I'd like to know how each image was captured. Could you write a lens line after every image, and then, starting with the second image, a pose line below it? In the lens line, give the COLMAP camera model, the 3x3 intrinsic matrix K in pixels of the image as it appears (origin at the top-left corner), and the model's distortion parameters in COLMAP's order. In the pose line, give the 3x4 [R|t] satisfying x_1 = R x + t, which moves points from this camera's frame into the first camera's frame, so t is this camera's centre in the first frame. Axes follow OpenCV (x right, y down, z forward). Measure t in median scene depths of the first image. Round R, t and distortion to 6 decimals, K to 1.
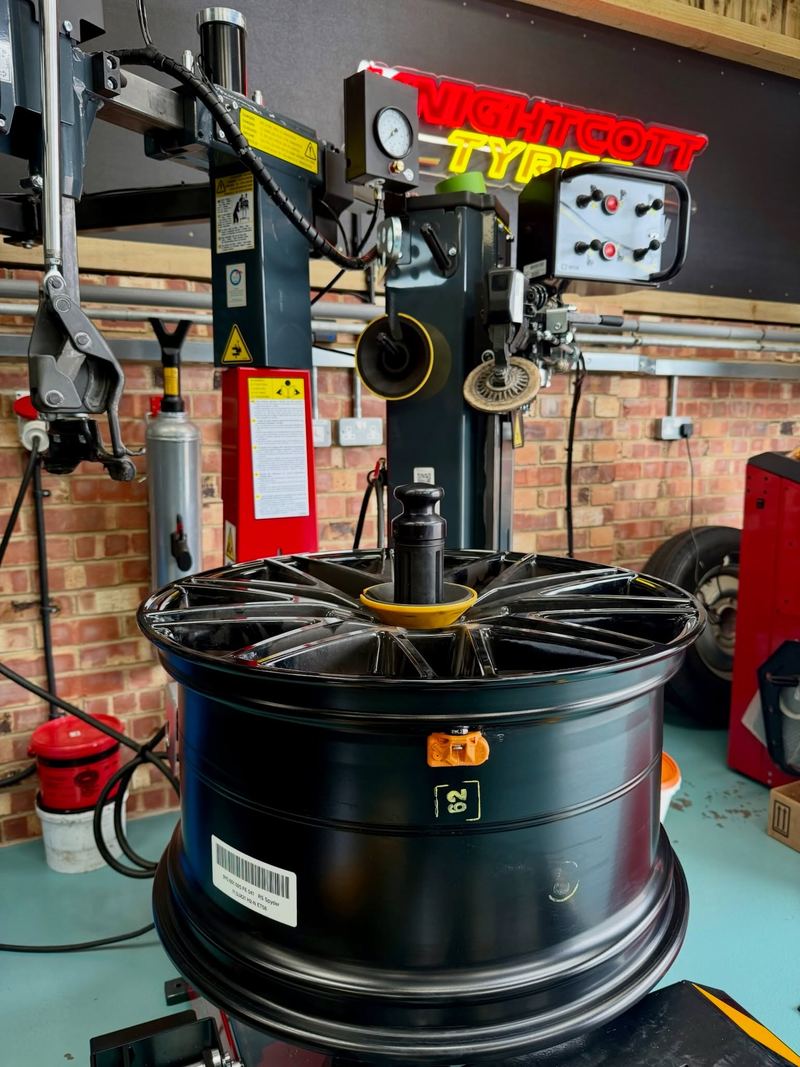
lens RADIAL K [[767.8, 0, 404.1], [0, 767.8, 539.0], [0, 0, 1]] dist [0.069419, -0.165969]
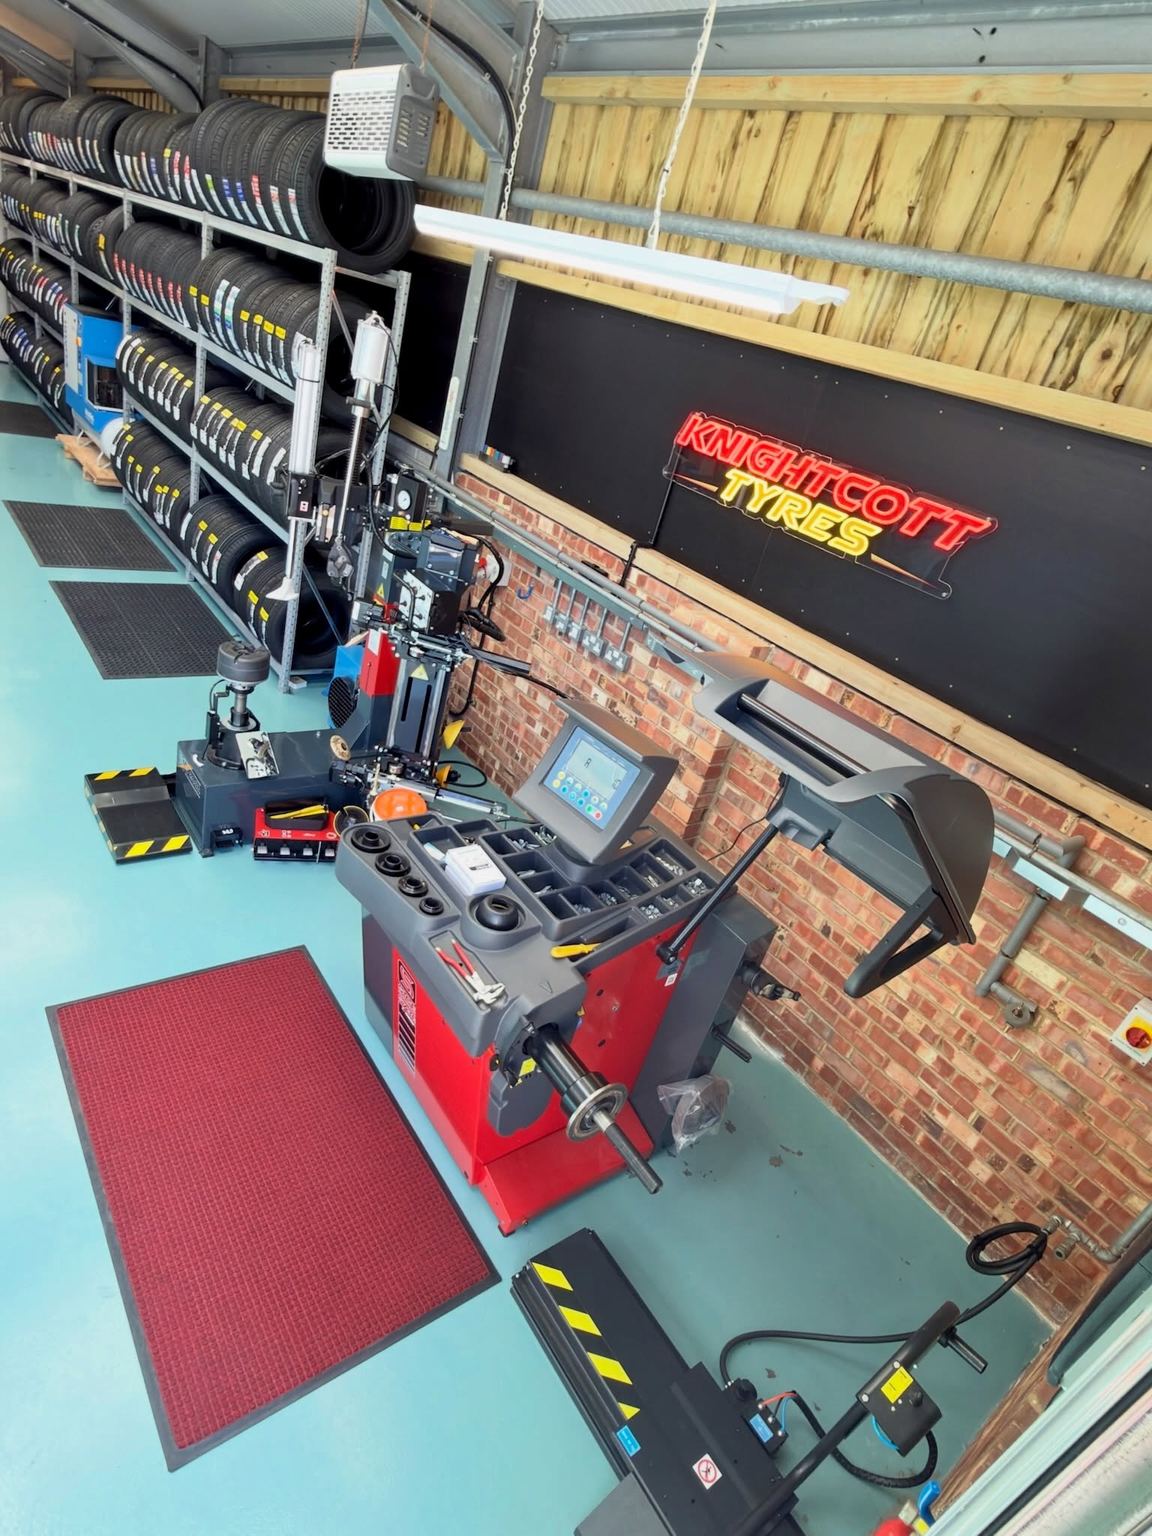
lens RADIAL K [[845.5, 0, 576.0], [0, 845.5, 768.0], [0, 0, 1]] dist [0.003652, 0.000838]
pose [[0.201279, 0.499700, -0.842488, 2.305505], [-0.404953, 0.825600, 0.392935, -0.905493], [0.891908, 0.262079, 0.368531, 0.613768]]
